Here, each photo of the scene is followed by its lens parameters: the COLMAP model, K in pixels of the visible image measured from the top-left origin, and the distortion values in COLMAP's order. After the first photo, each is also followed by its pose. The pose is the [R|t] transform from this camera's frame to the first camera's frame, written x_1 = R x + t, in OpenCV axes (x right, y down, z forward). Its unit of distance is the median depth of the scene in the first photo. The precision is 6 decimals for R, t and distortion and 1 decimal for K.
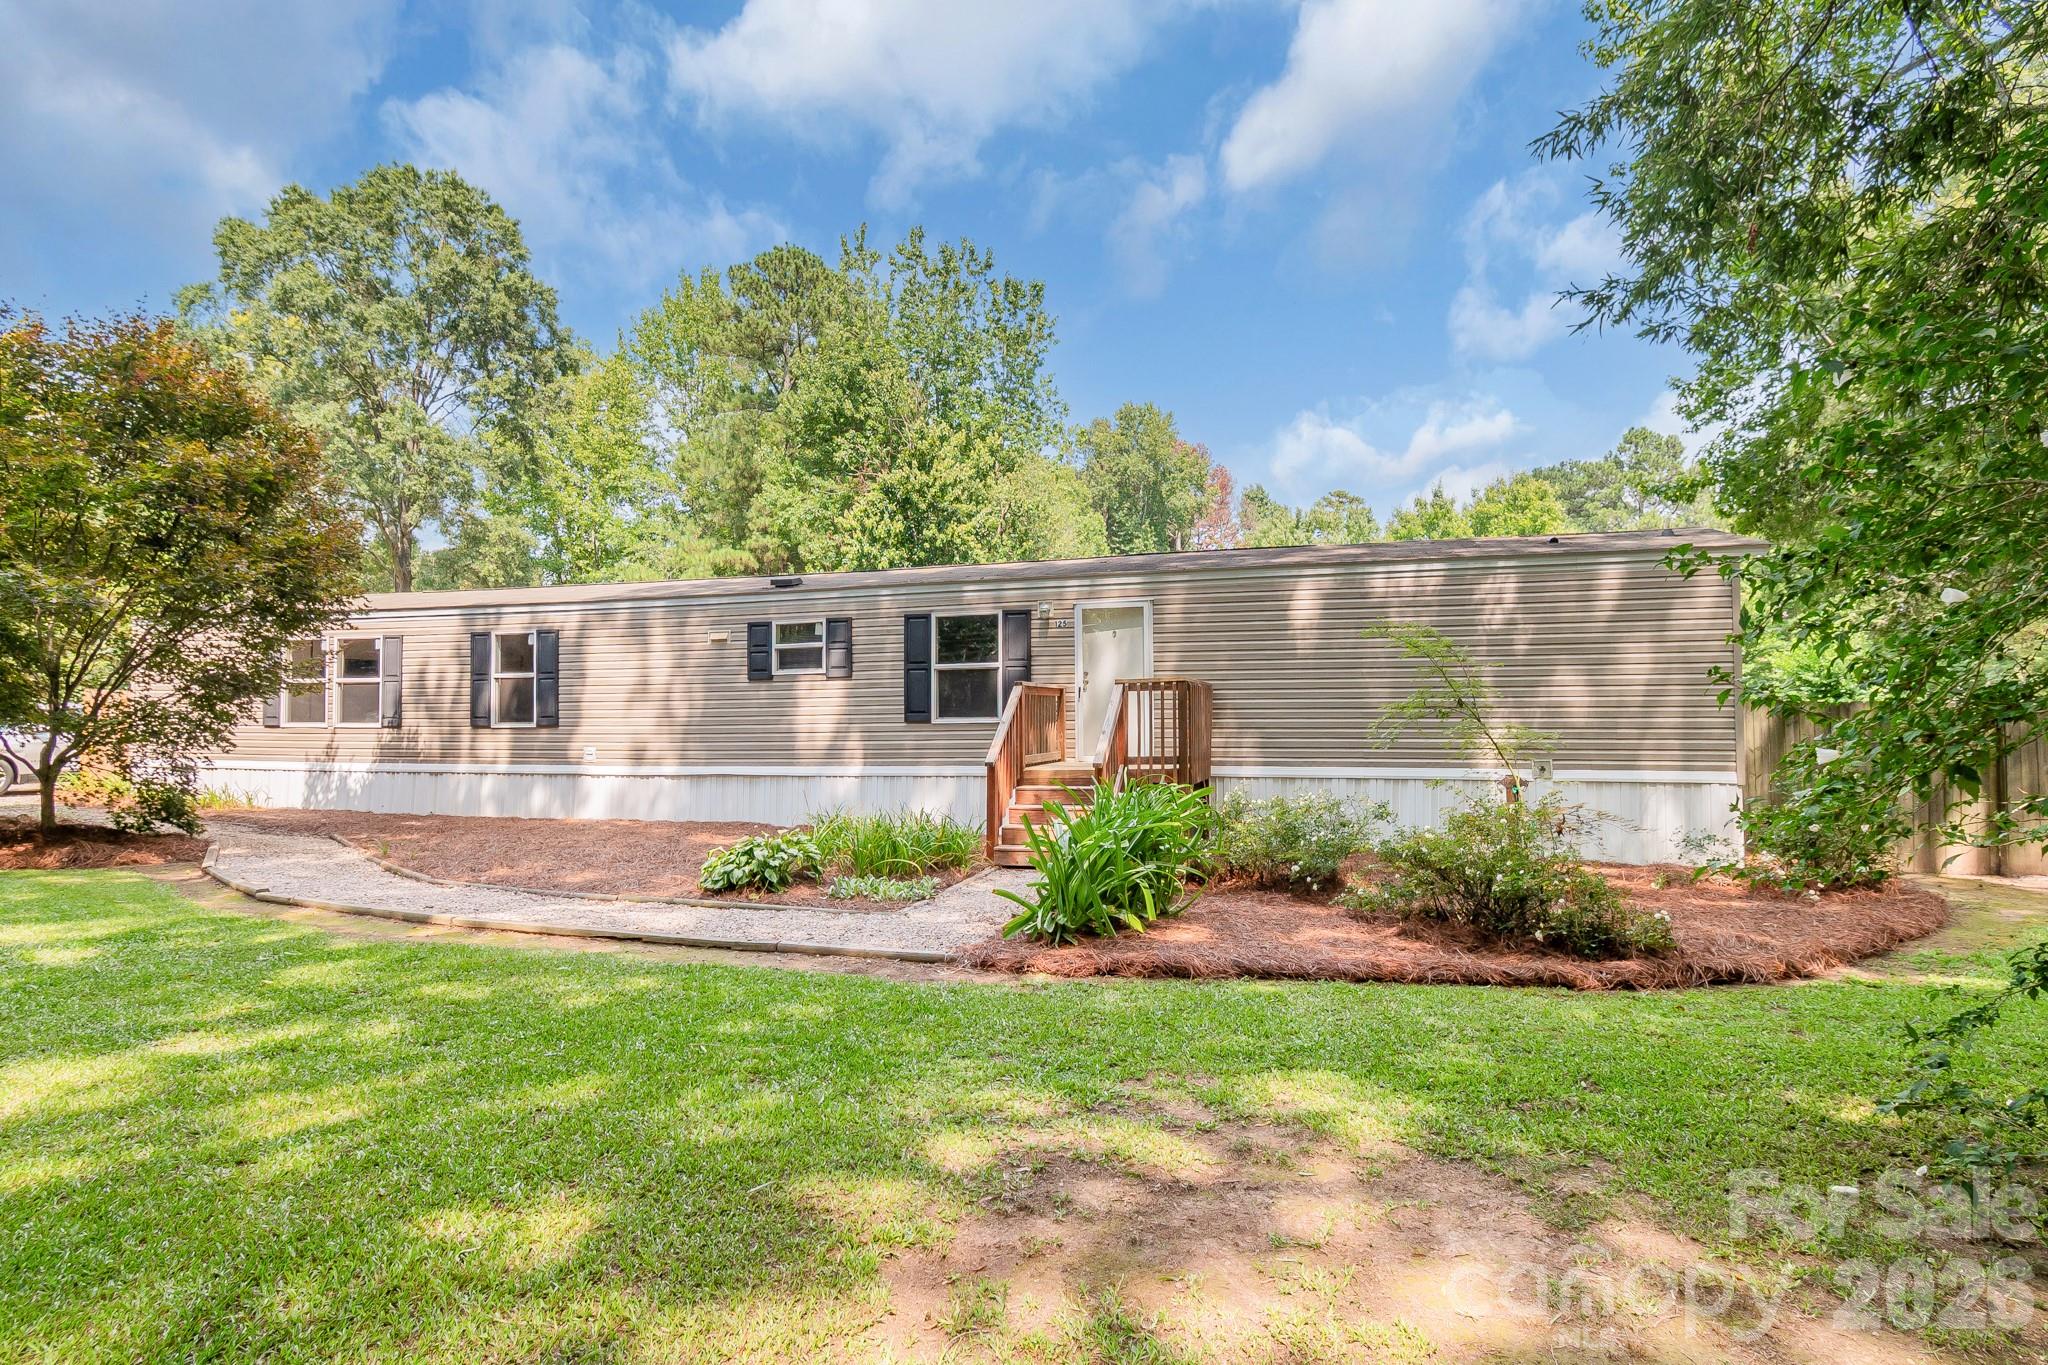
lens RADIAL K [[1049.4, 0, 1024.0], [0, 1049.4, 682.5], [0, 0, 1]] dist [0.012908, 0.000256]
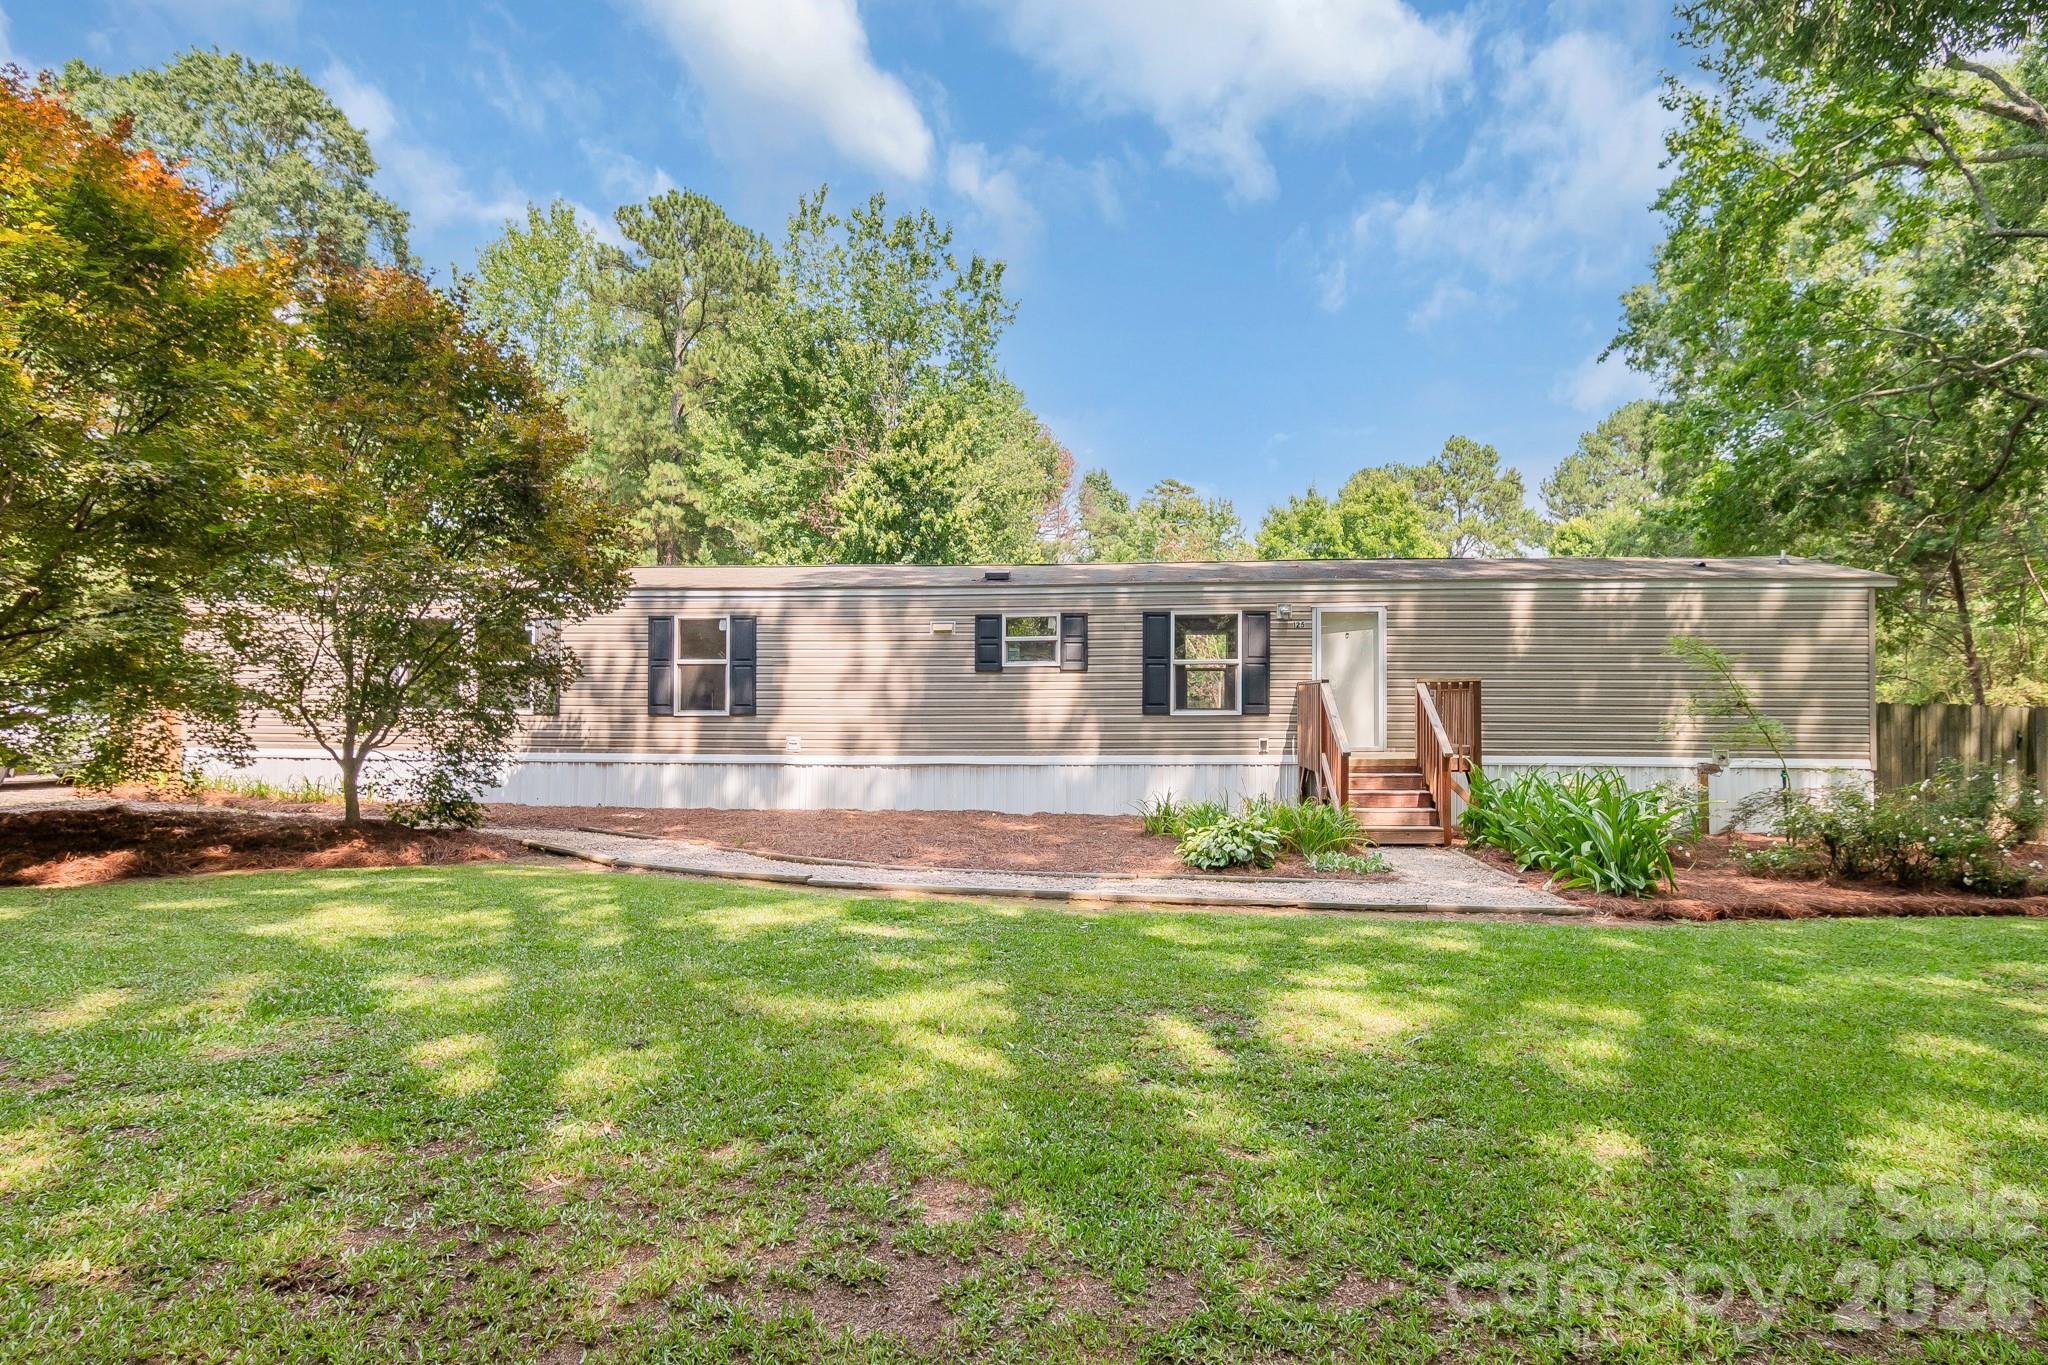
lens RADIAL K [[1110.5, 0, 1024.0], [0, 1110.5, 682.5], [0, 0, 1]] dist [0.003442, -0.000933]
pose [[0.979069, 0.012887, 0.203121, -0.423619], [-0.015713, 0.999801, 0.012305, -0.005098], [-0.202922, -0.015239, 0.979076, -0.062269]]
